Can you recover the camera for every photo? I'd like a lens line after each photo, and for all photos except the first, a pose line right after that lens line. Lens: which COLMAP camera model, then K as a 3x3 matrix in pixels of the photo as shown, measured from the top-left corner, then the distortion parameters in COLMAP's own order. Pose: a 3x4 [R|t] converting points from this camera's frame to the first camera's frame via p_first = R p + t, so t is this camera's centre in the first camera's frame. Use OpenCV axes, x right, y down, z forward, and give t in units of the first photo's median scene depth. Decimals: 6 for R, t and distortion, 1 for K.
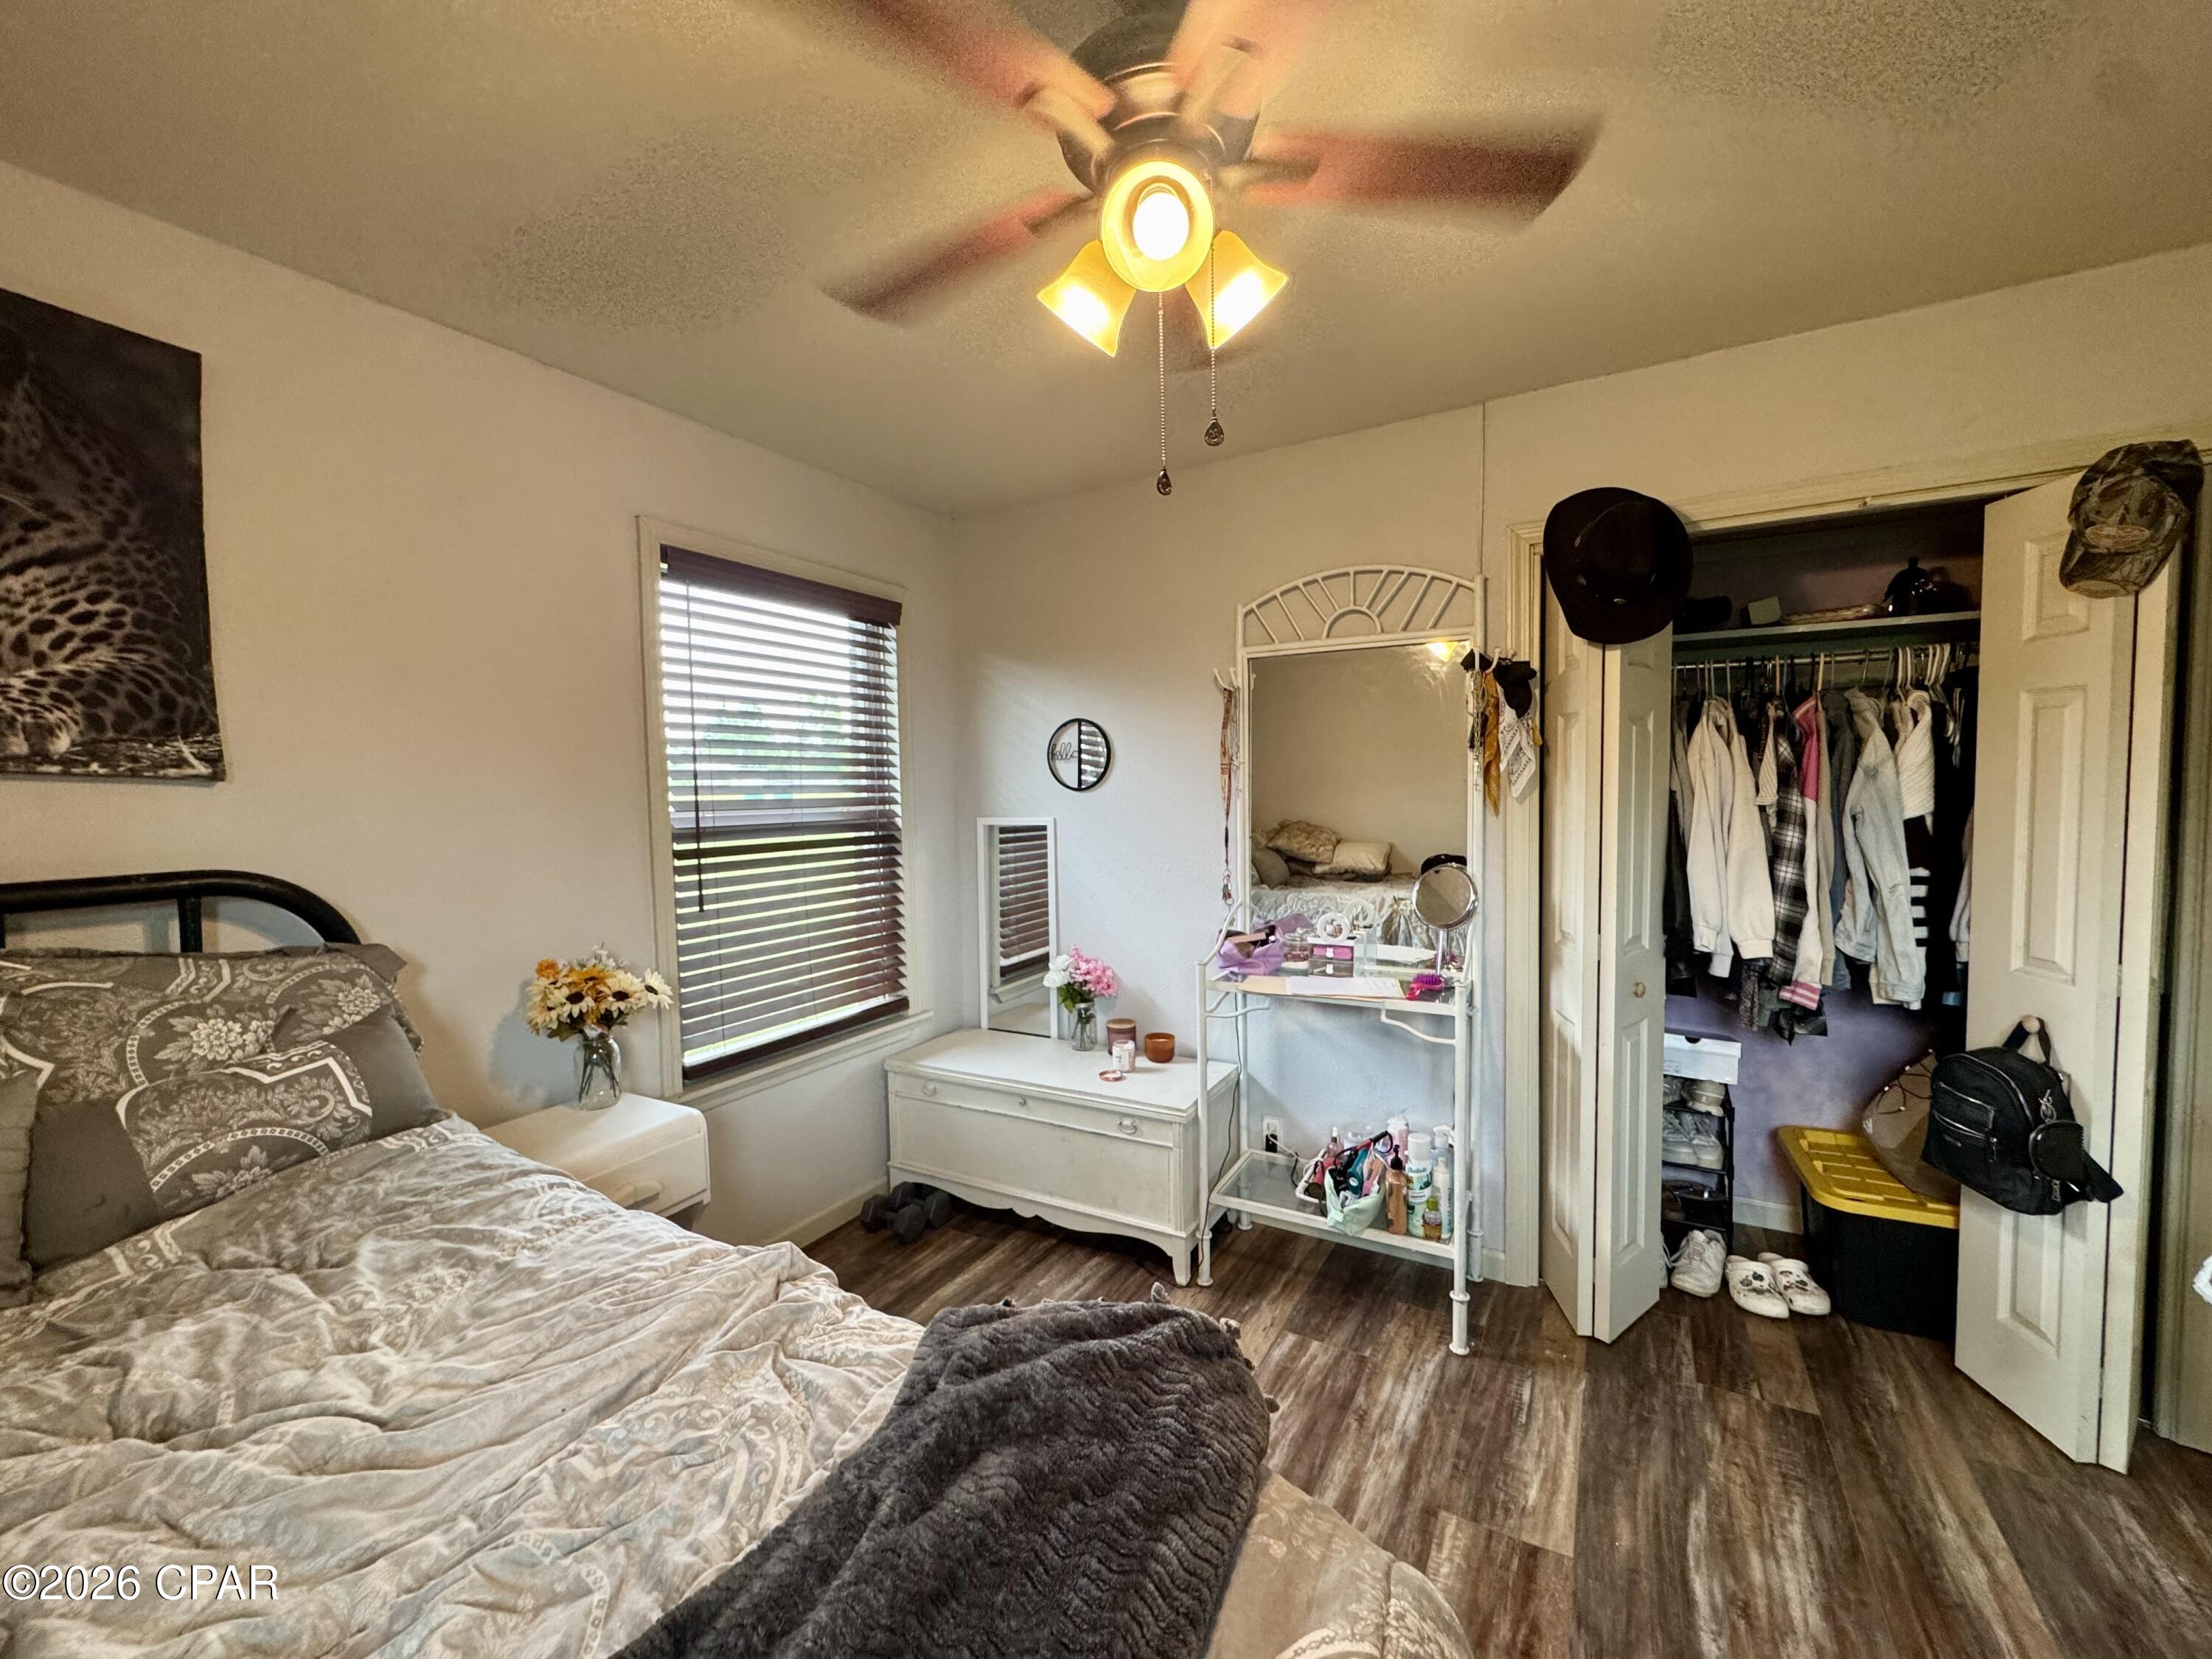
lens RADIAL K [[887.6, 0, 1114.3], [0, 887.6, 834.7], [0, 0, 1]] dist [0.000496, 0.000000]
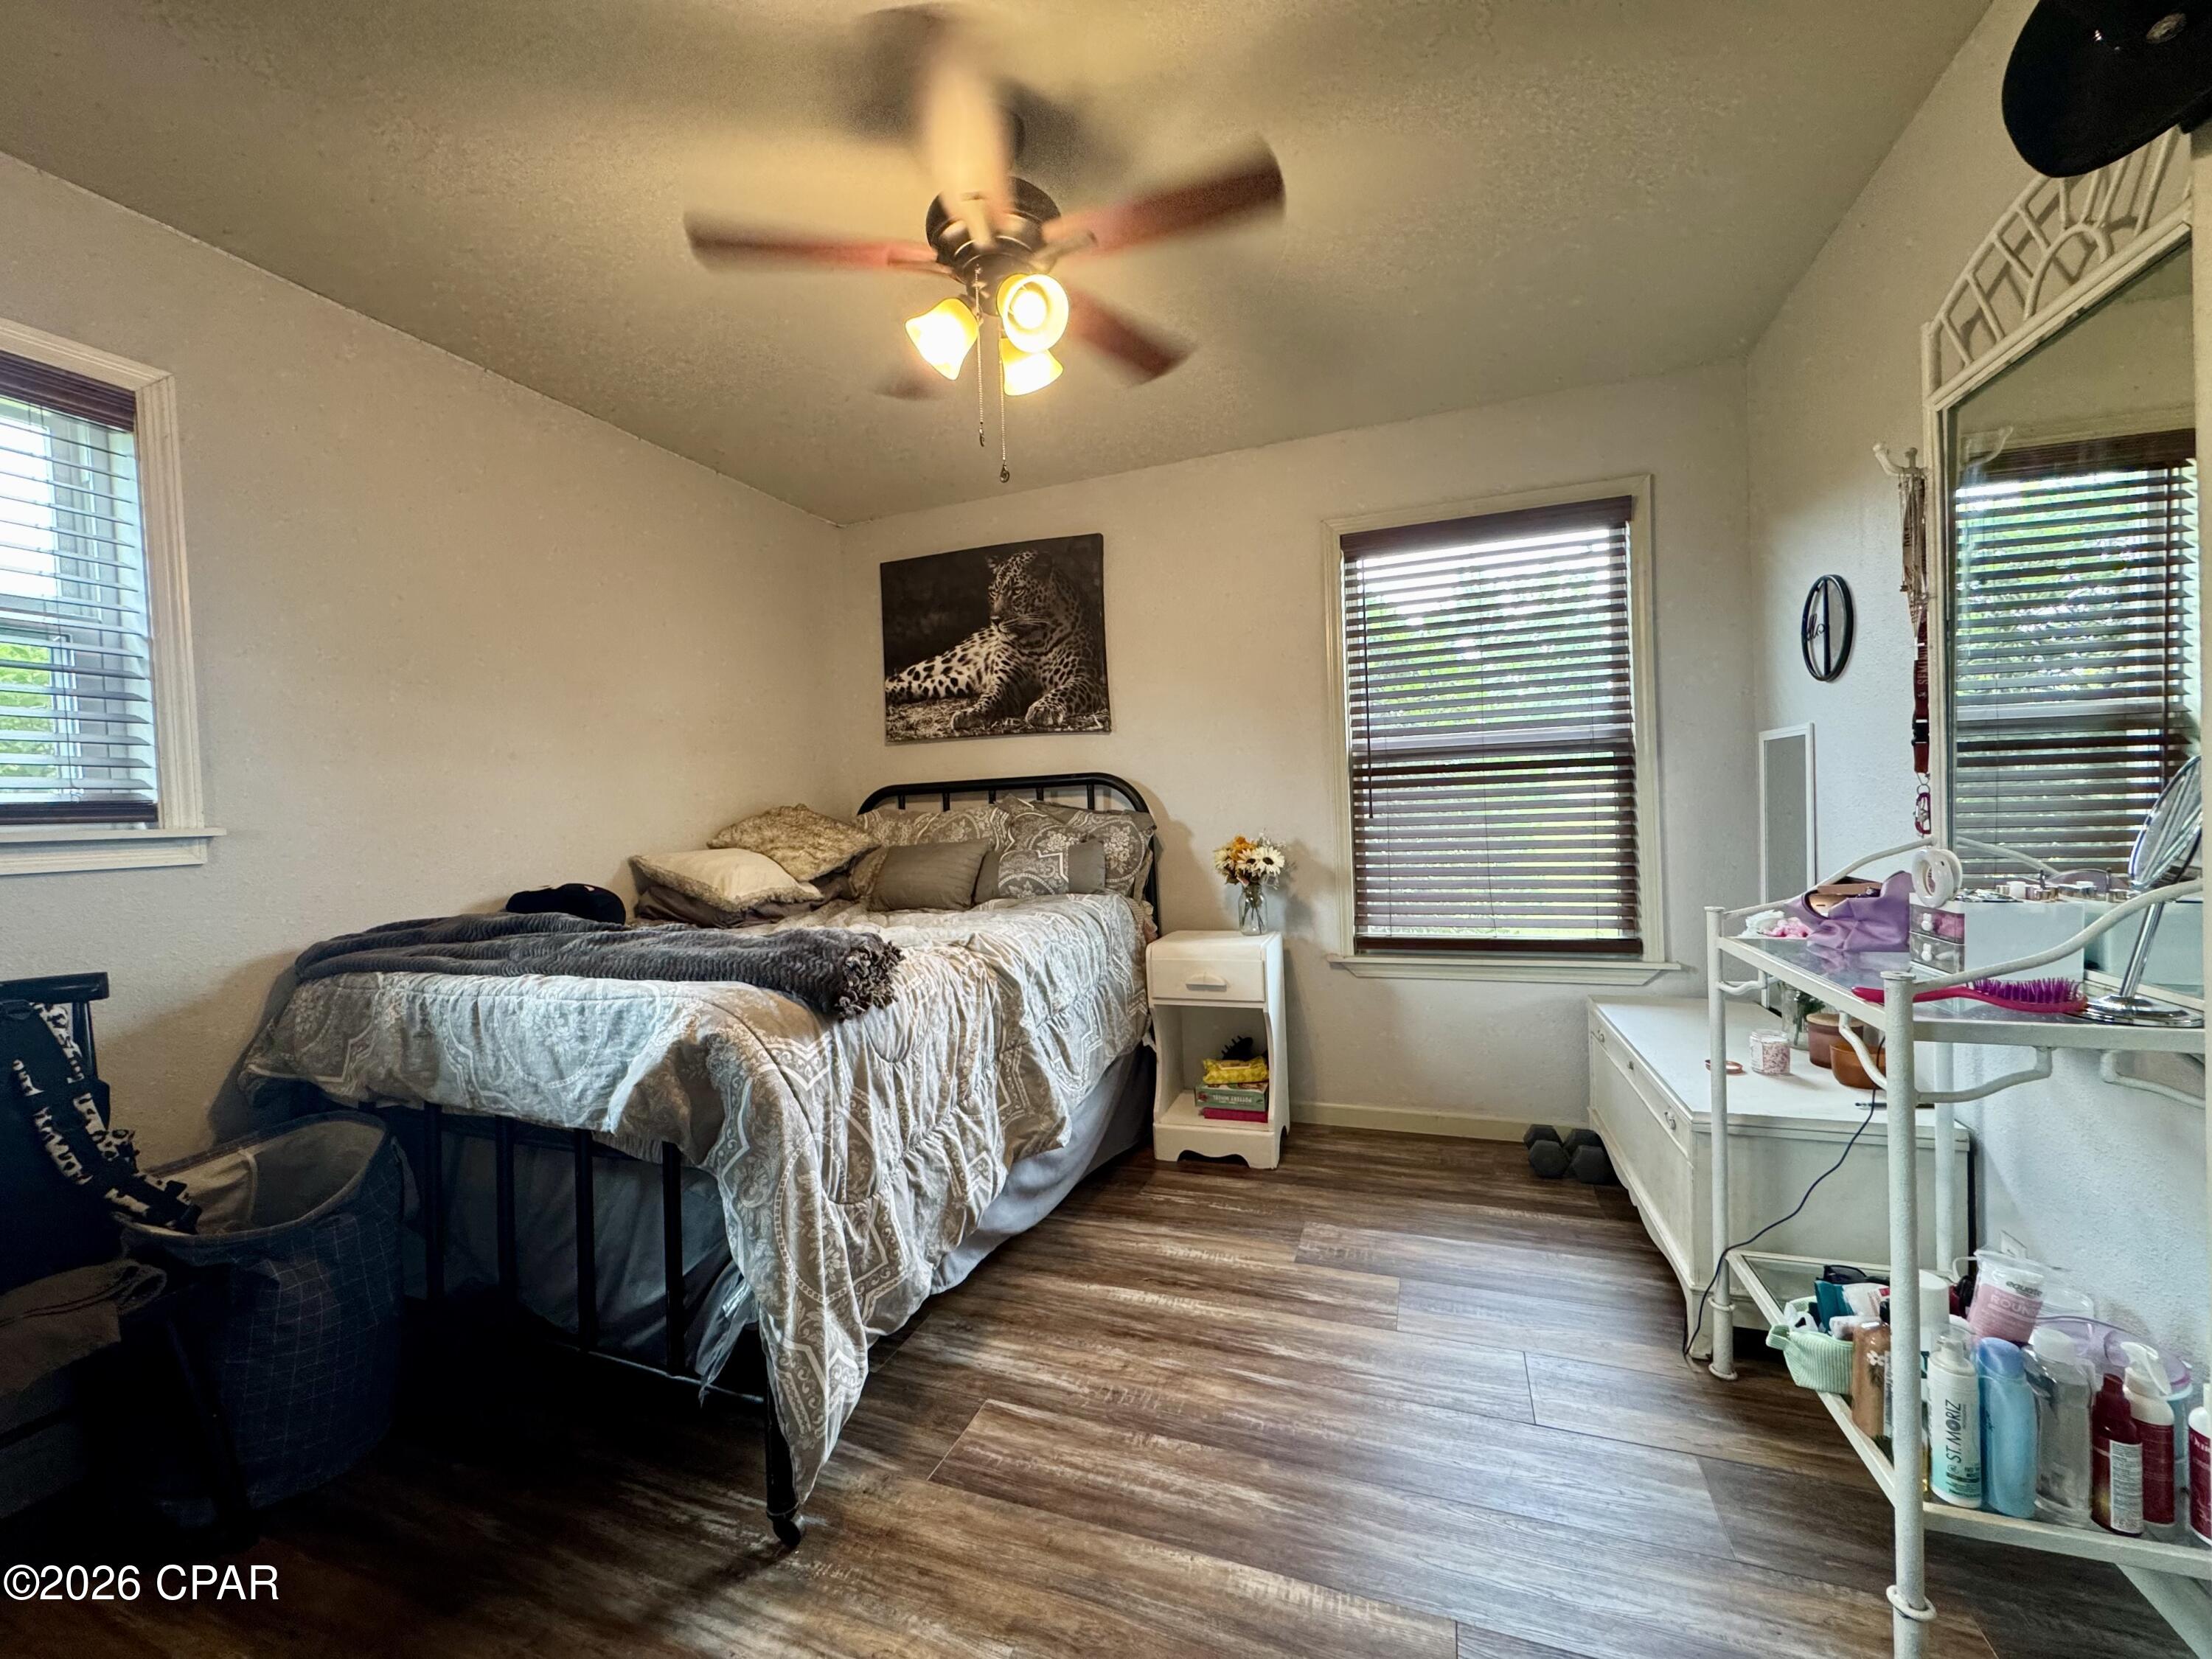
lens RADIAL K [[887.6, 0, 1103.3], [0, 887.6, 829.2], [0, 0, 1]] dist [0.000496, 0.000000]
pose [[0.171947, 0.021374, -0.984874, 1.102733], [-0.019689, 0.999639, 0.018257, 0.136326], [0.984909, 0.016252, 0.172306, 0.643056]]
